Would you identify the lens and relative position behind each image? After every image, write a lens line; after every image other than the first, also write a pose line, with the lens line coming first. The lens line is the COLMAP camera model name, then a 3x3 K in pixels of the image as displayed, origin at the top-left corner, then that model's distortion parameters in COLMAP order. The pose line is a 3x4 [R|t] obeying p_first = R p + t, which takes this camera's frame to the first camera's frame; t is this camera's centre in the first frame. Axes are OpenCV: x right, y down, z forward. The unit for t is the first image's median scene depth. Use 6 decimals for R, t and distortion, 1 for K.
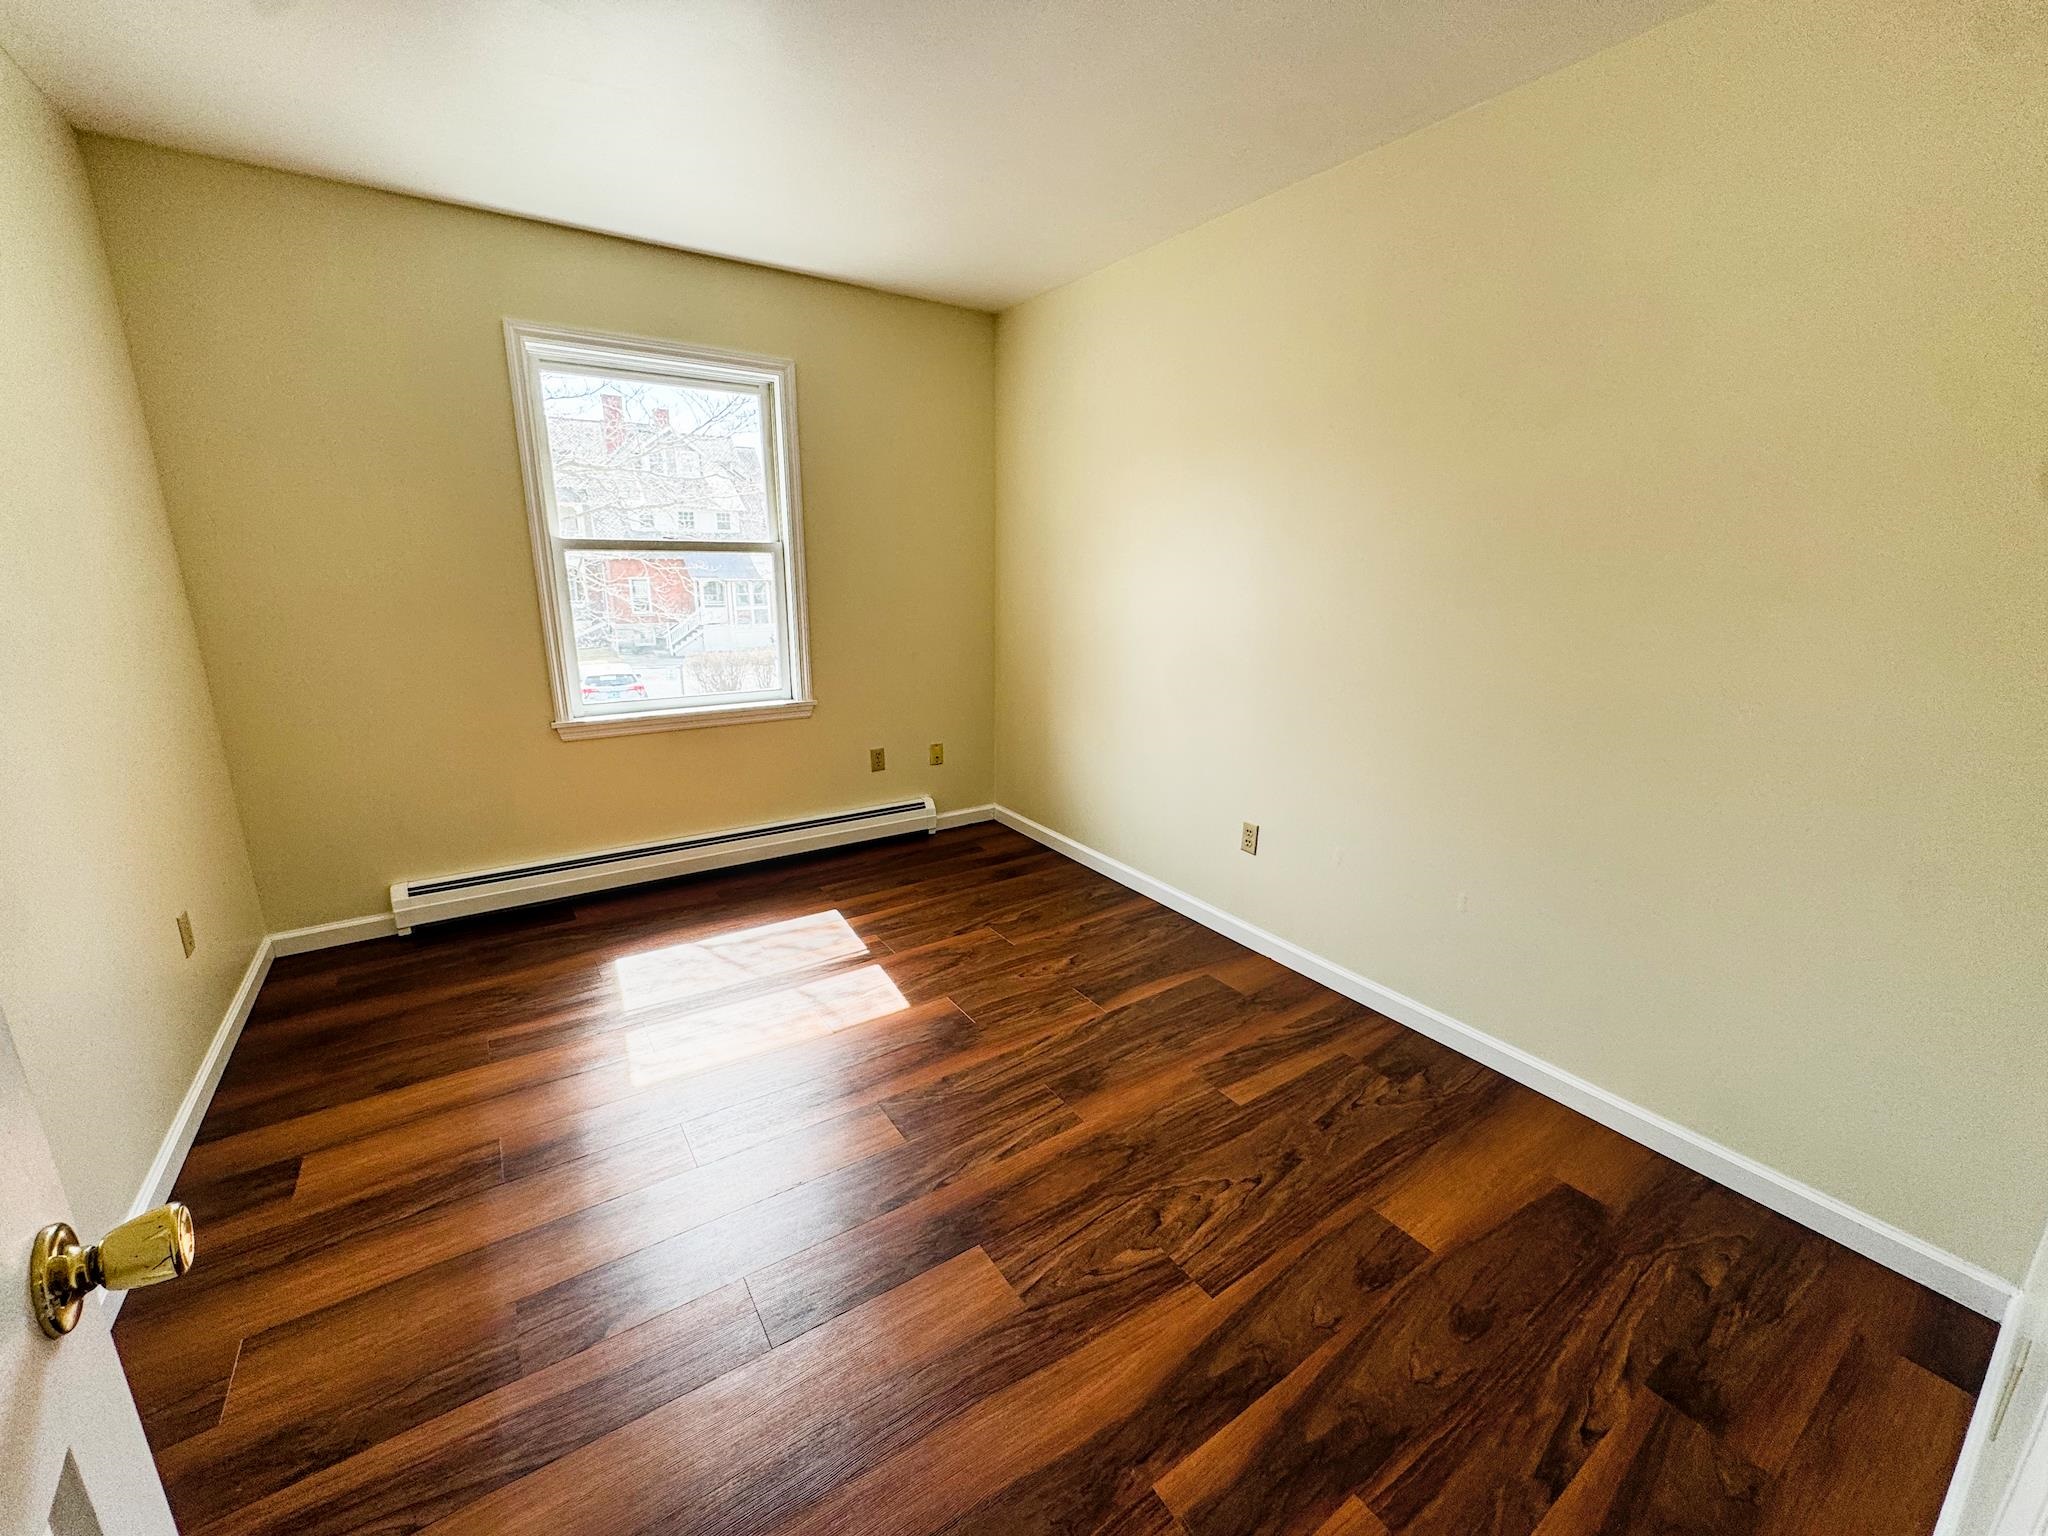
lens RADIAL K [[818.6, 0, 1020.1], [0, 818.6, 765.7], [0, 0, 1]] dist [0.001017, 0.000069]
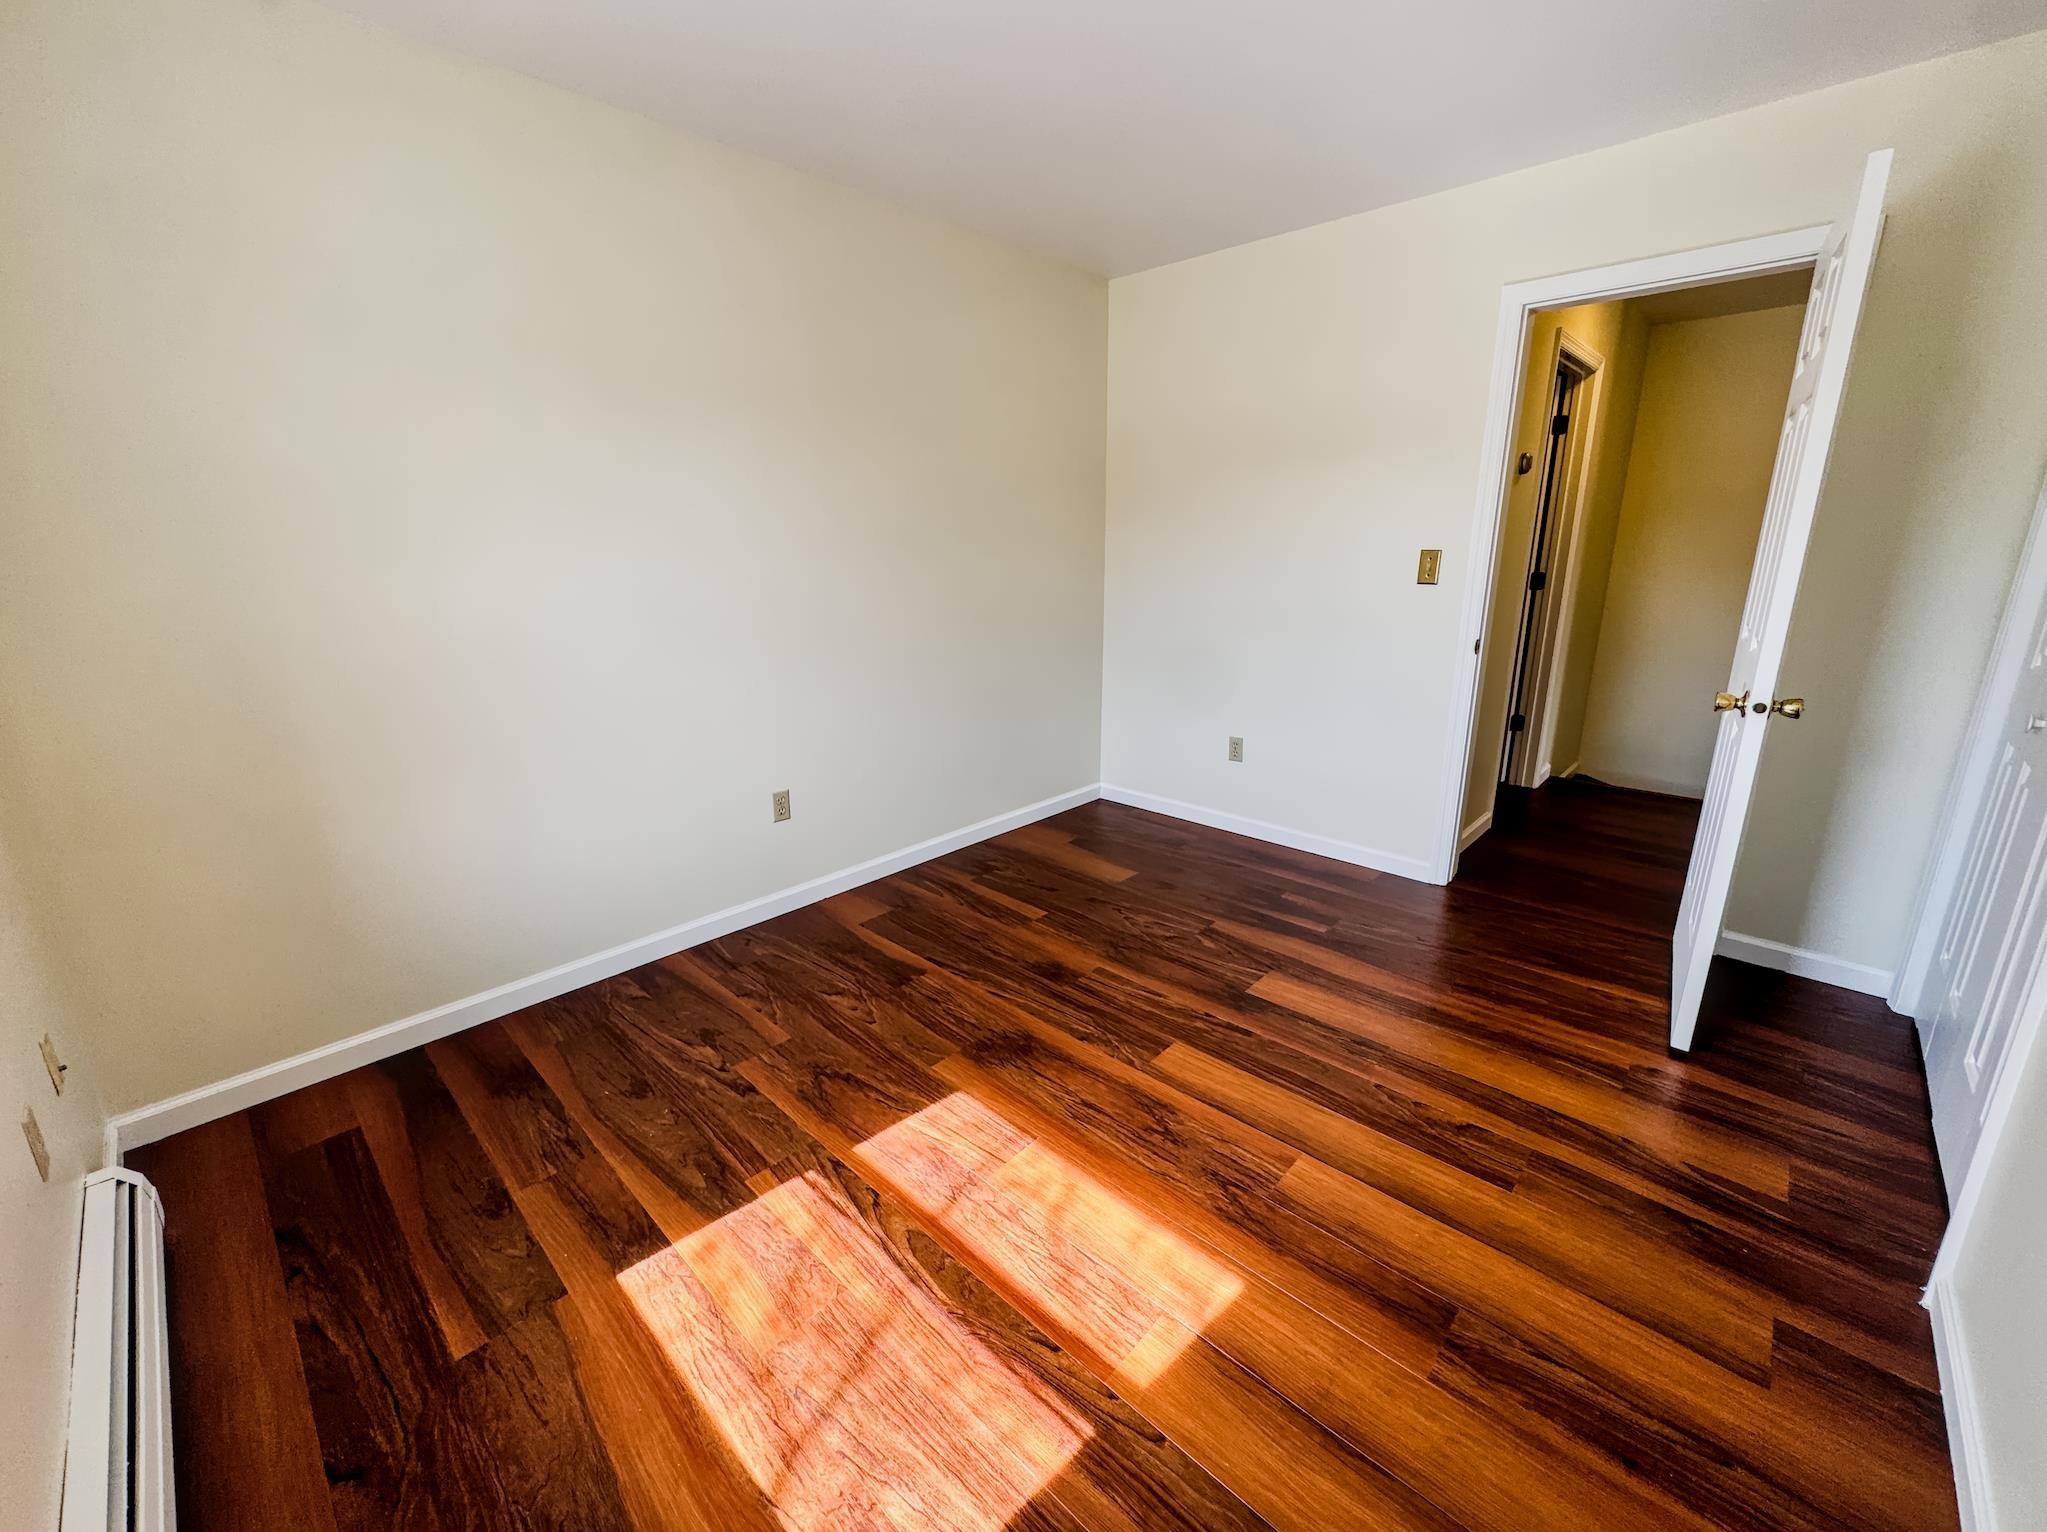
lens RADIAL K [[807.6, 0, 1023.5], [0, 807.6, 766.0], [0, 0, 1]] dist [0.000872, 0.000126]
pose [[-0.217440, -0.272879, 0.937154, -0.715963], [0.248743, 0.912934, 0.323540, -0.209399], [-0.943847, 0.303461, -0.130631, 0.850614]]
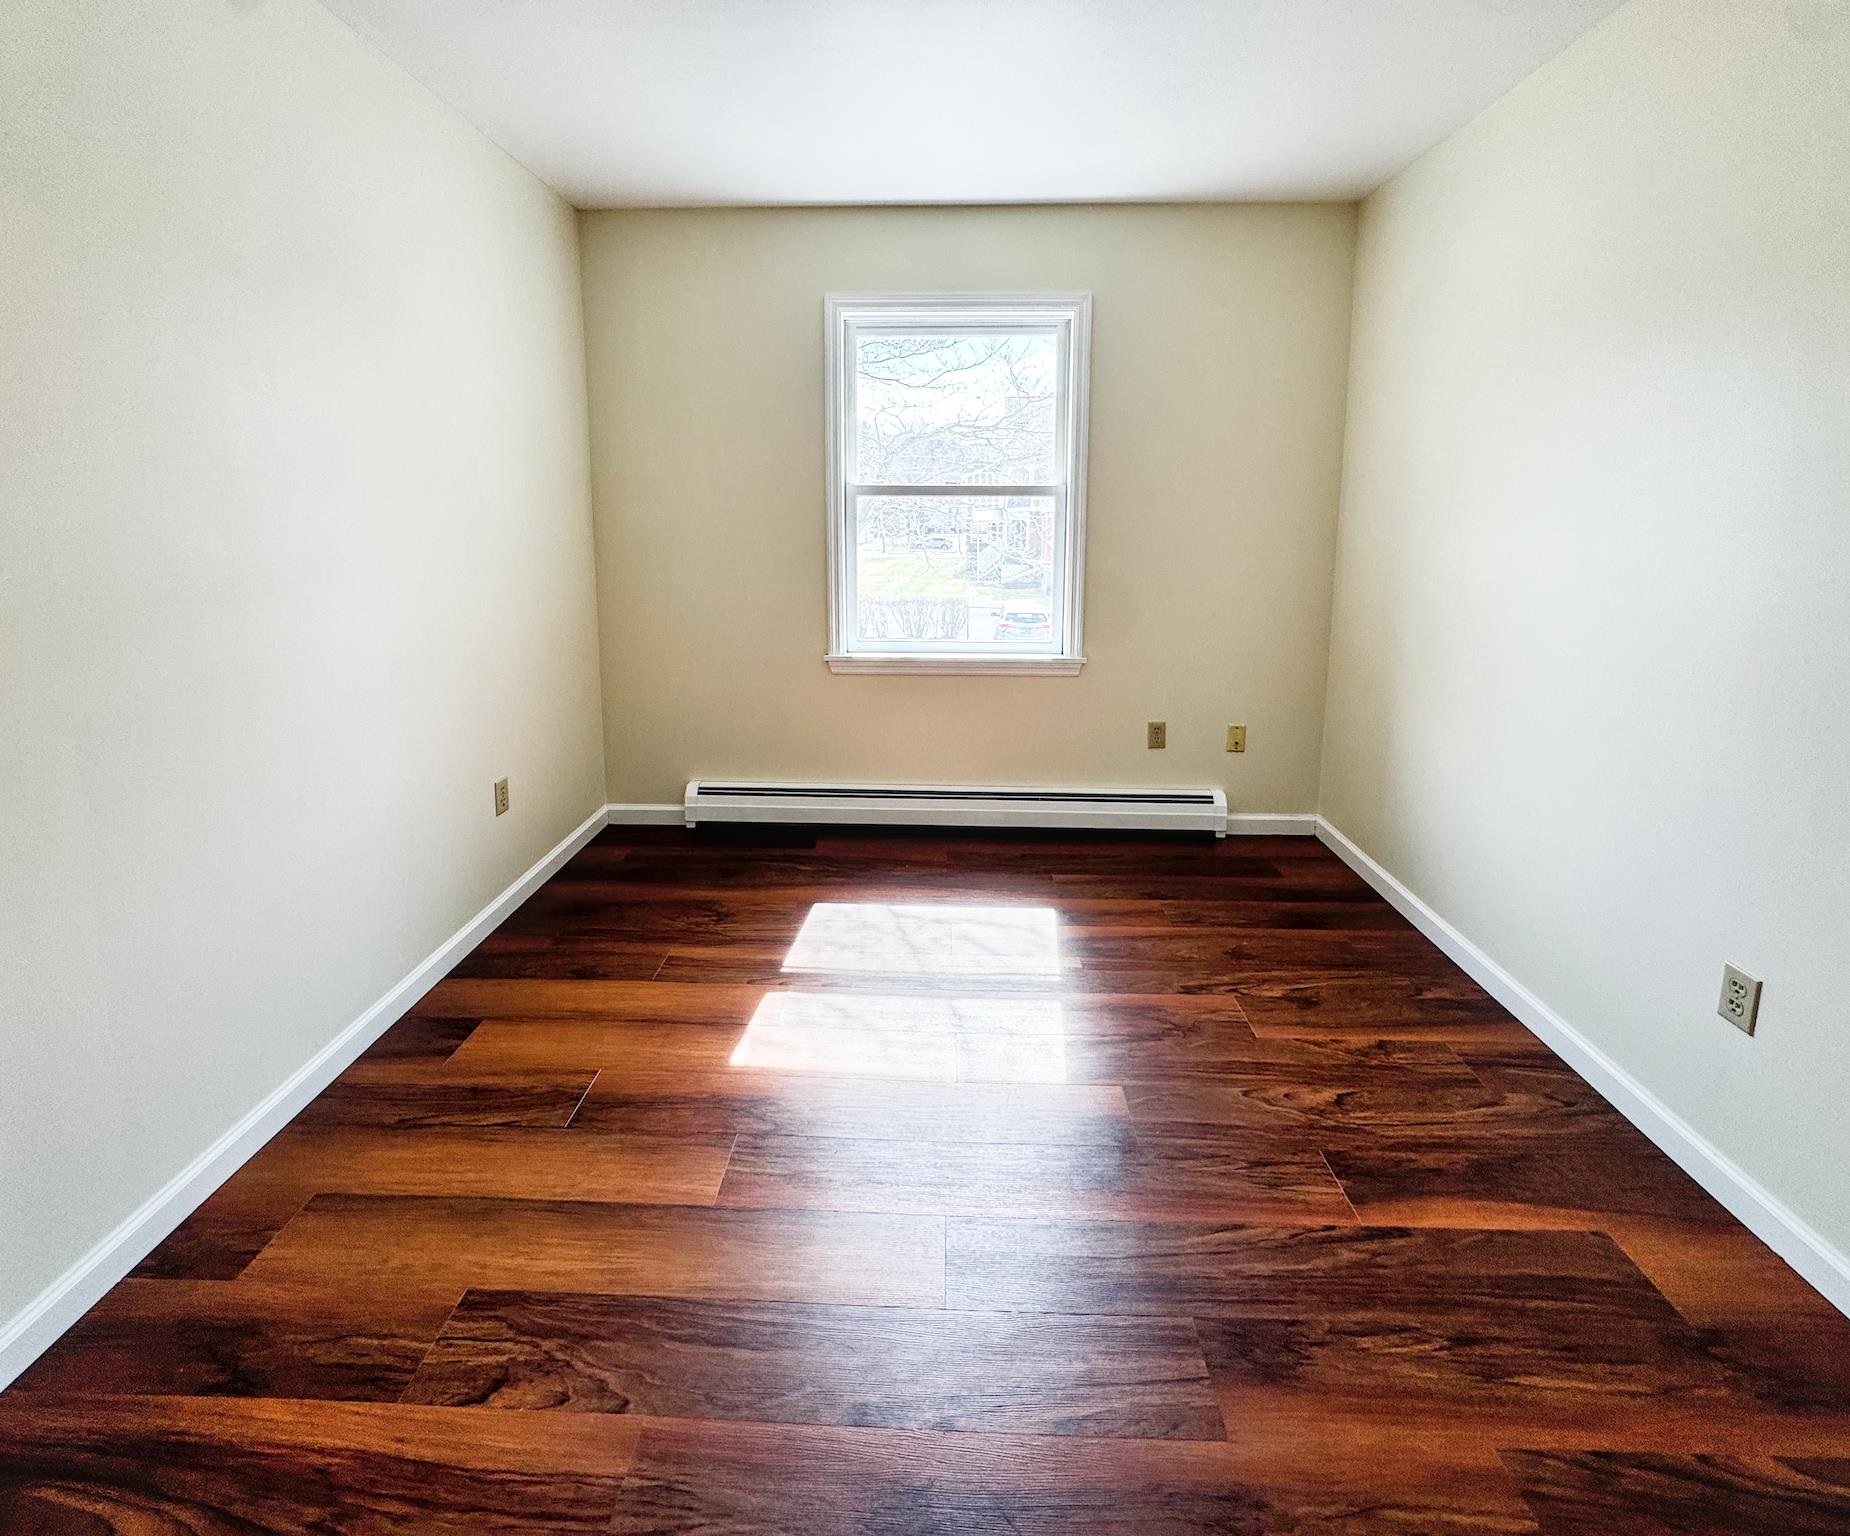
lens RADIAL K [[800.3, 0, 921.2], [0, 800.3, 609.4], [0, 0, 1]] dist [0.000206, -0.000065]
pose [[0.810203, 0.064637, -0.582574, 0.139482], [-0.138007, 0.986996, -0.082422, -0.046367], [0.569671, 0.147178, 0.808588, 0.244278]]
